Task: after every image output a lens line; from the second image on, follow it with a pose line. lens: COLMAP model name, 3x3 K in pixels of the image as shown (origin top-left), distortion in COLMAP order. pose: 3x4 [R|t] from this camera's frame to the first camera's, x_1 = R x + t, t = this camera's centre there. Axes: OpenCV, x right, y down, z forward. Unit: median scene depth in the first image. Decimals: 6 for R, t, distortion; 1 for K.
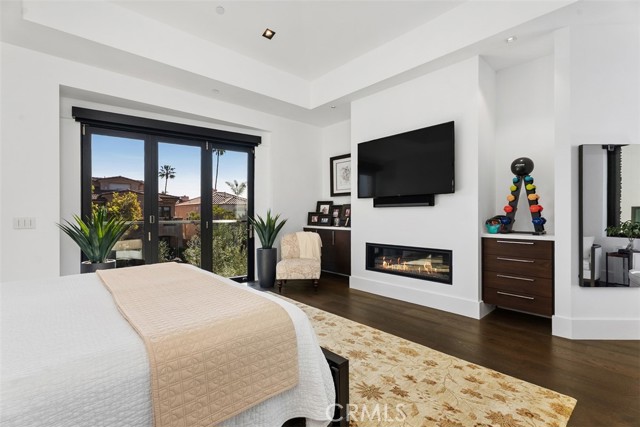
lens RADIAL K [[293.6, 0, 320.8], [0, 293.6, 212.9], [0, 0, 1]] dist [0.002480, -0.000310]
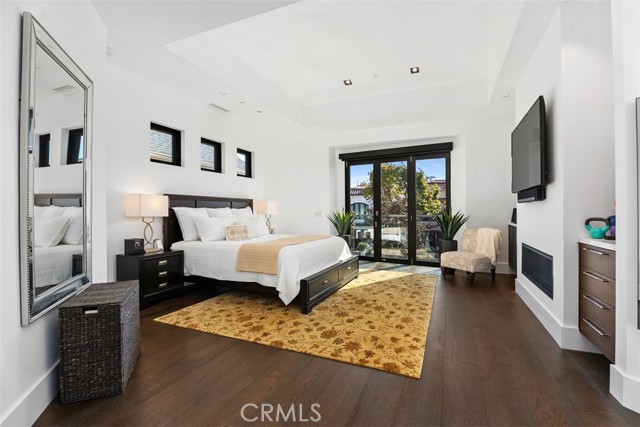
lens RADIAL K [[293.6, 0, 321.5], [0, 293.6, 207.8], [0, 0, 1]] dist [0.002480, -0.000310]
pose [[0.407472, -0.005162, -0.913203, 1.093388], [0.001261, 0.999986, -0.005089, 0.001393], [0.913217, 0.000922, 0.407473, 0.133978]]
